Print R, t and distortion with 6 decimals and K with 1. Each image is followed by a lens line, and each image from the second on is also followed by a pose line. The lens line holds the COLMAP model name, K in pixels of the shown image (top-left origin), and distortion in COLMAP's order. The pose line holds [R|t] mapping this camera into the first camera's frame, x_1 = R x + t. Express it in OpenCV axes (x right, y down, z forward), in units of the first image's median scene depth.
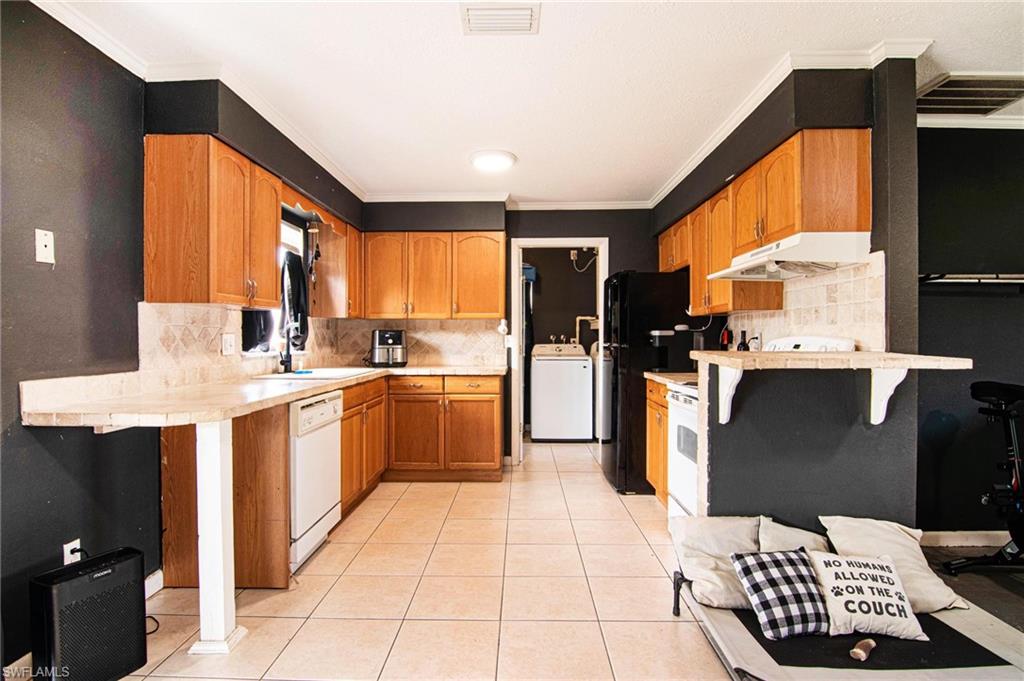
lens RADIAL K [[532.4, 0, 513.3], [0, 532.4, 339.0], [0, 0, 1]] dist [-0.013871, -0.000266]
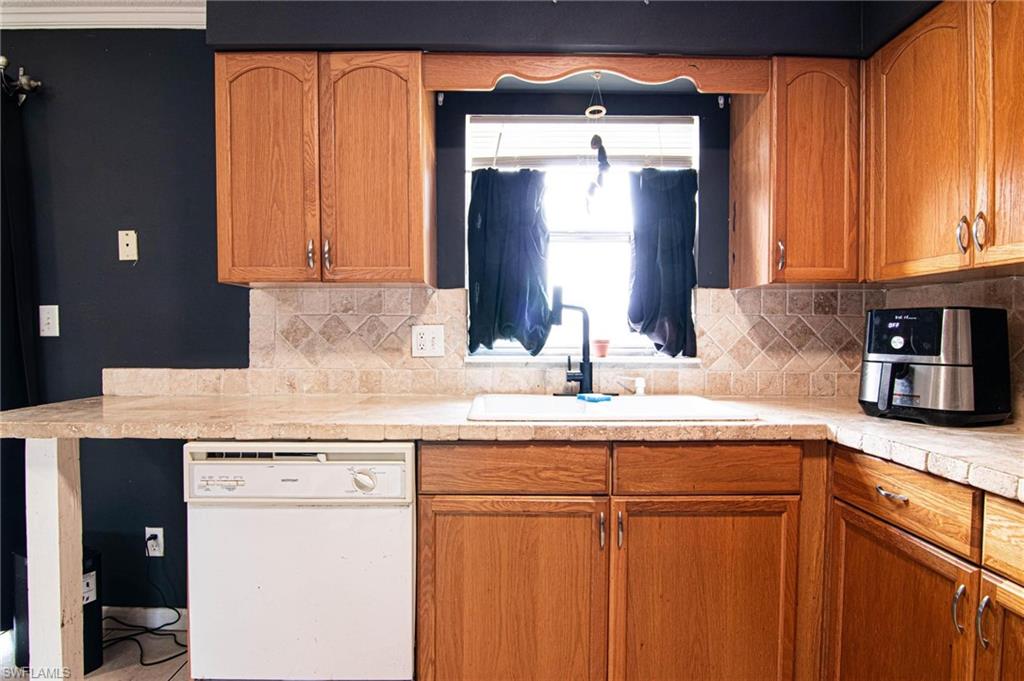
lens RADIAL K [[532.4, 0, 509.8], [0, 532.4, 339.6], [0, 0, 1]] dist [-0.013871, -0.000266]
pose [[0.029958, 0.013767, -0.999456, 0.144706], [-0.005157, 0.999894, 0.013618, -0.000812], [0.999538, 0.004746, 0.030026, 1.150915]]
